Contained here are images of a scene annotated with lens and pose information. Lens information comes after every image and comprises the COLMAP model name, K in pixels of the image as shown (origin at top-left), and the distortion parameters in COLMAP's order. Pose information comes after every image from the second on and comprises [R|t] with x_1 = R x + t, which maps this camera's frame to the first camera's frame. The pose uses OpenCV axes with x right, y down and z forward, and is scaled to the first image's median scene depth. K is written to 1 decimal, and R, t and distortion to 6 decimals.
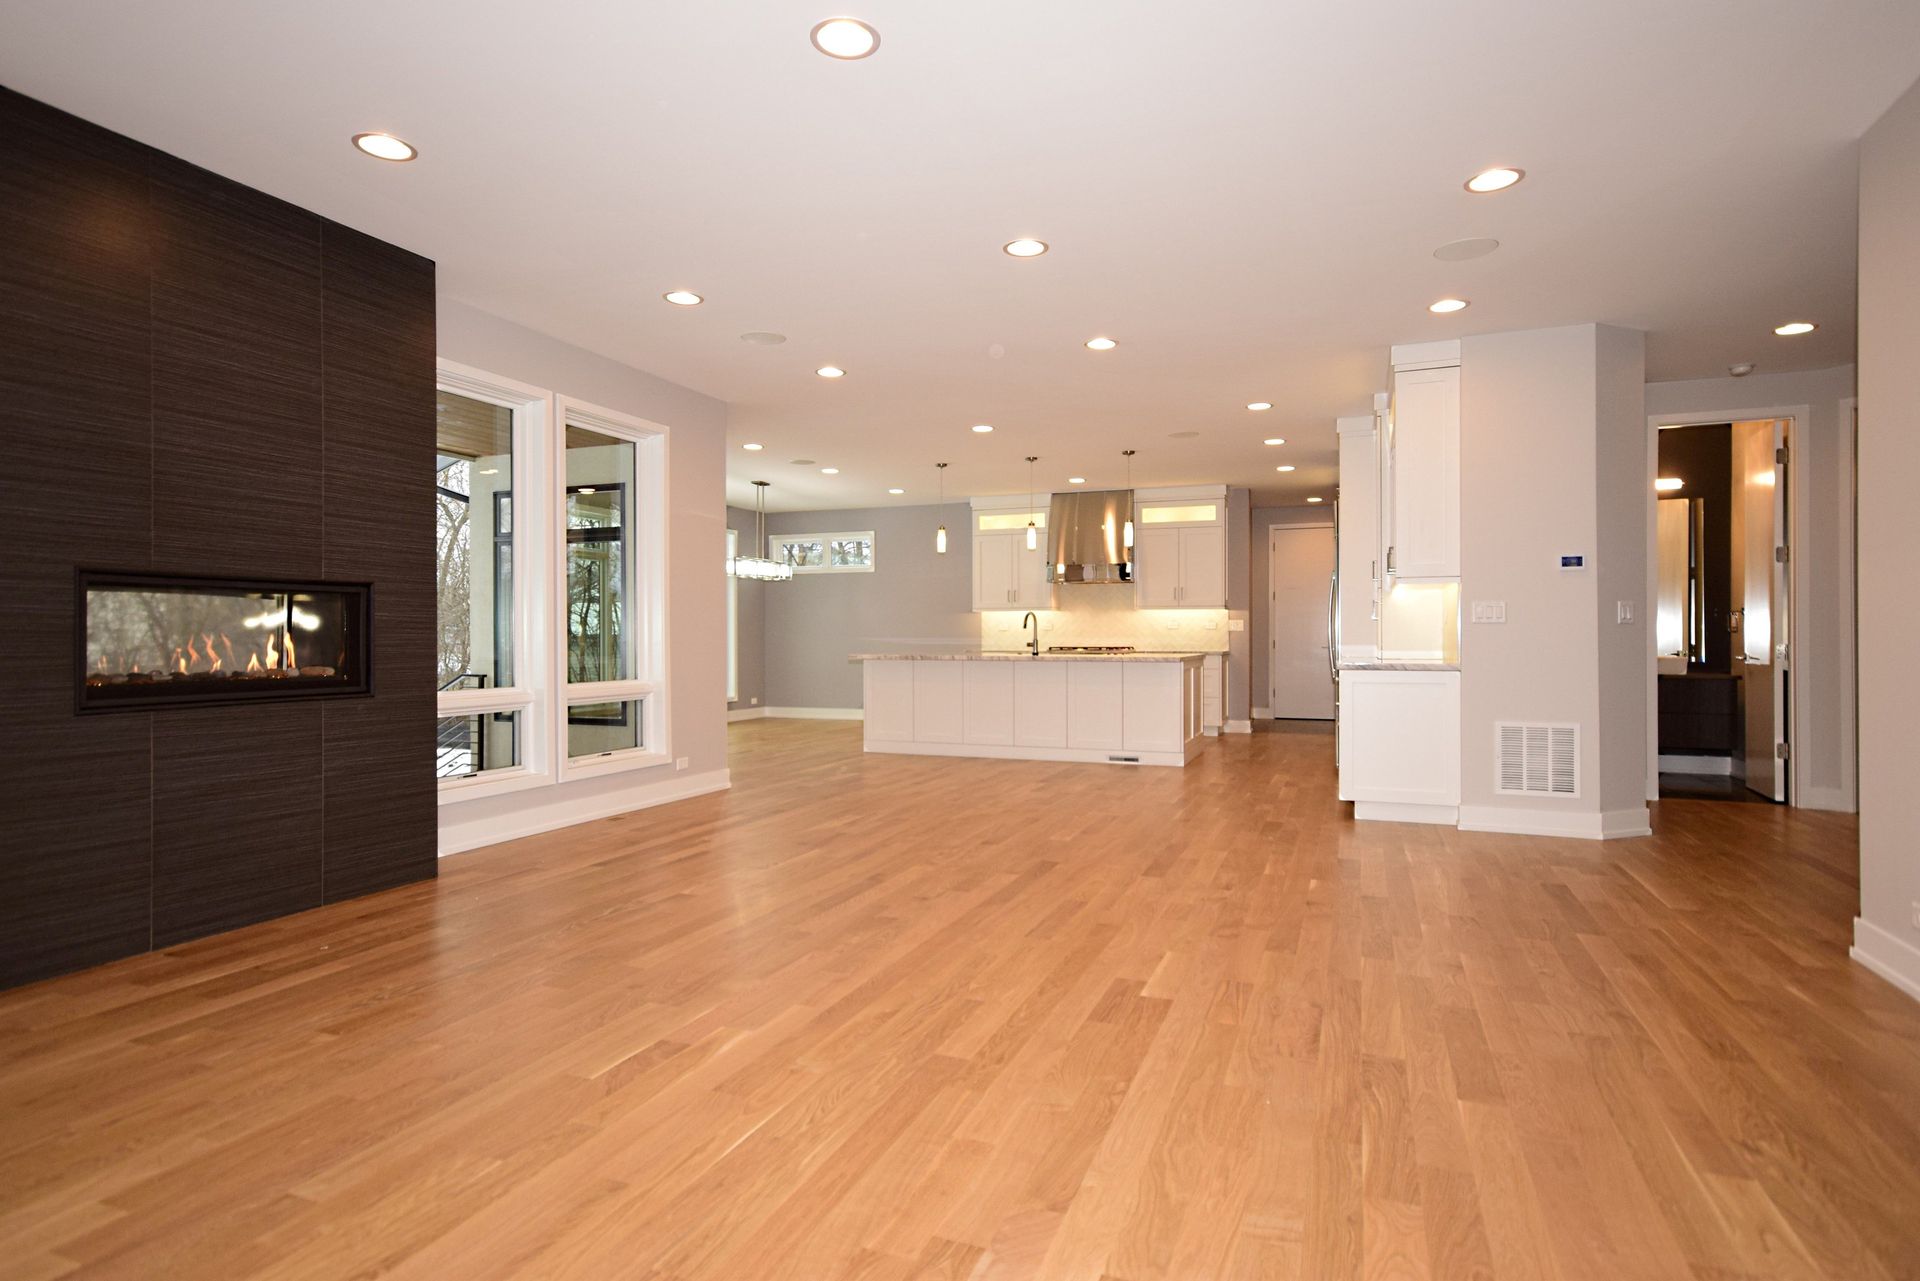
lens RADIAL K [[1022.3, 0, 960.0], [0, 1022.3, 640.5], [0, 0, 1]] dist [0.015540, 0.000618]
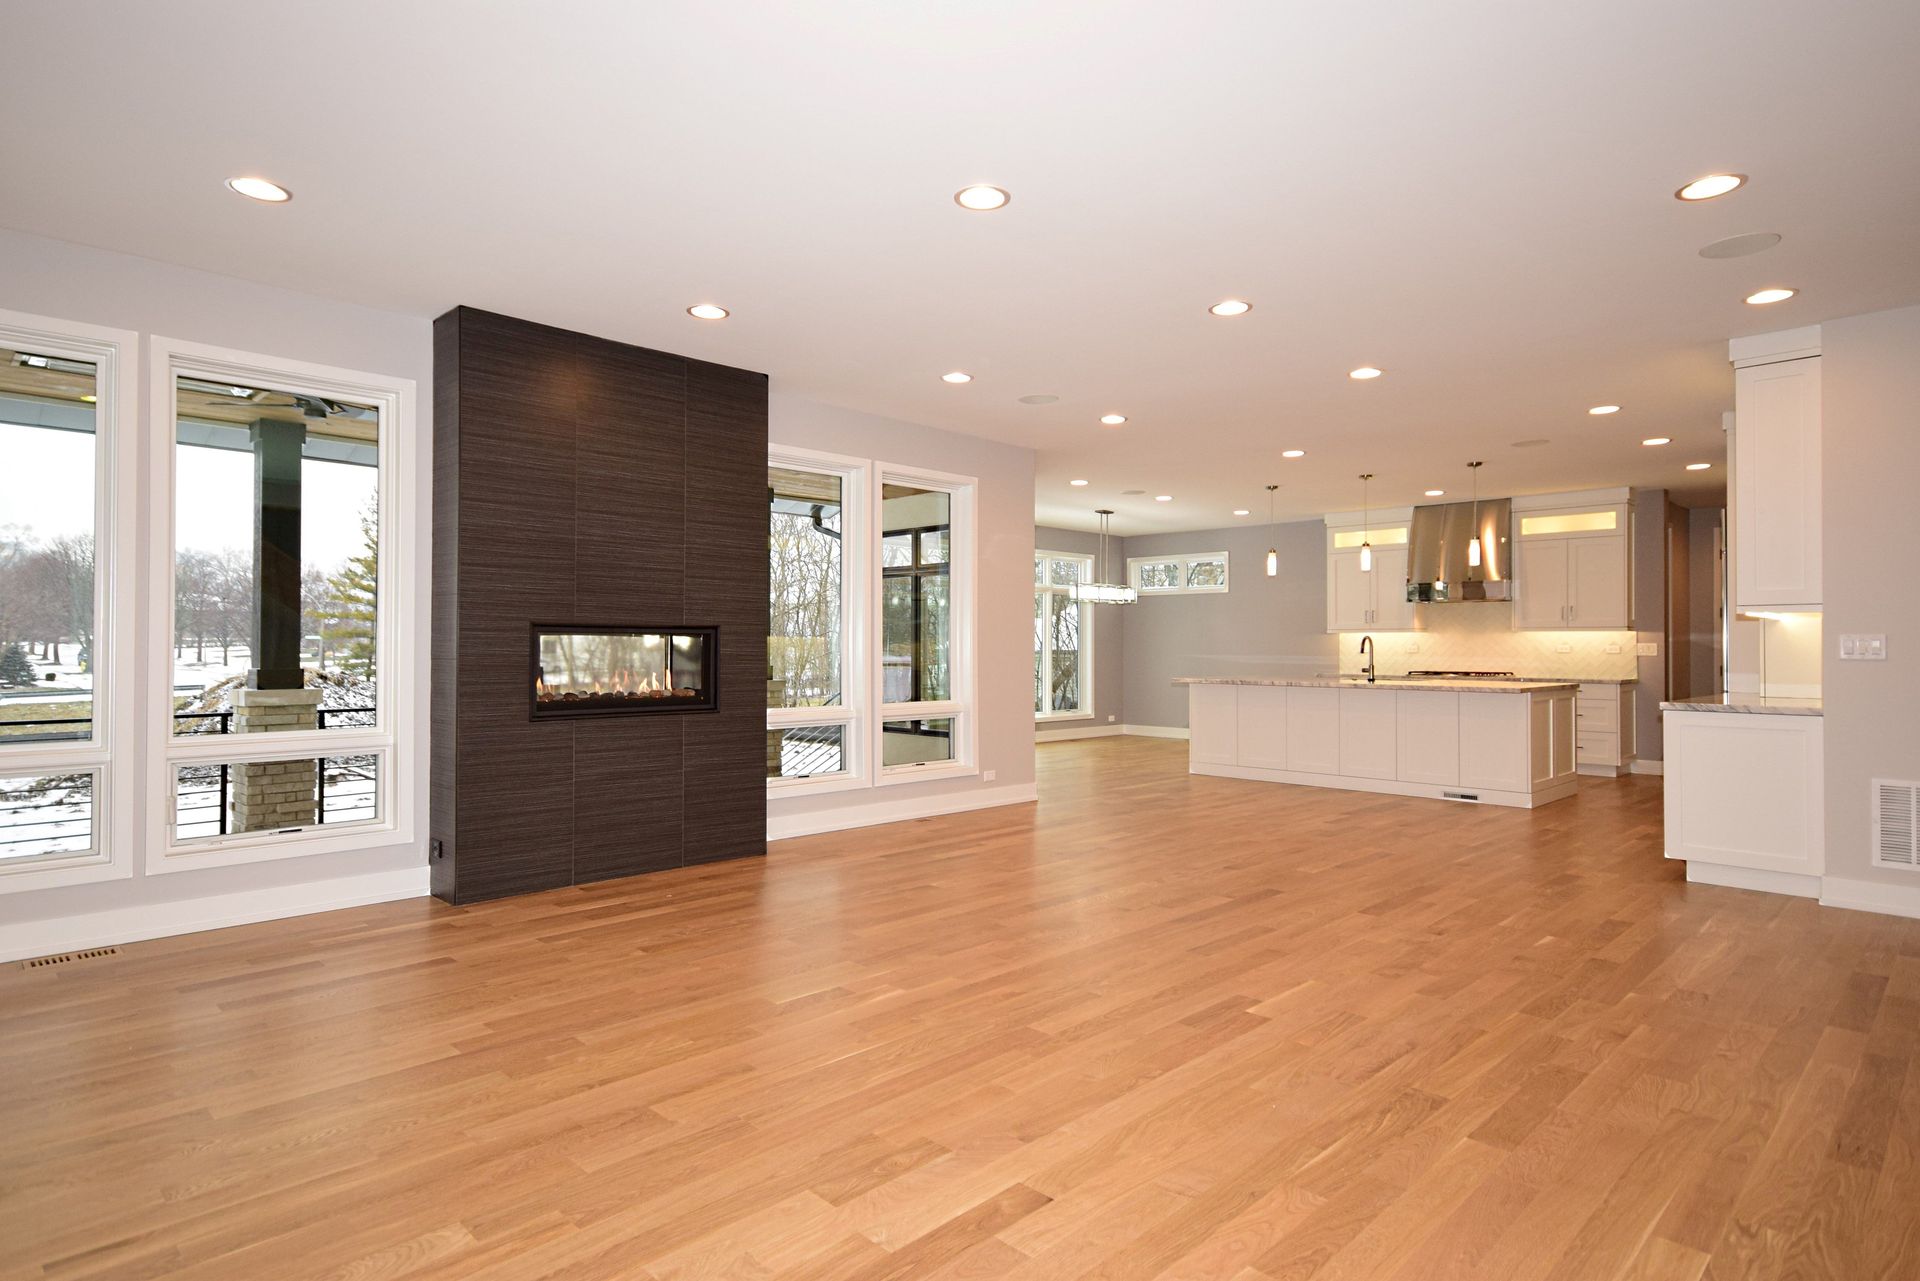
lens RADIAL K [[1052.3, 0, 960.0], [0, 1052.3, 640.5], [0, 0, 1]] dist [0.004842, 0.010533]
pose [[0.916253, 0.002197, -0.400594, 0.274797], [-0.006438, 0.999937, -0.009243, -0.029319], [0.400548, 0.011048, 0.916209, -0.124336]]
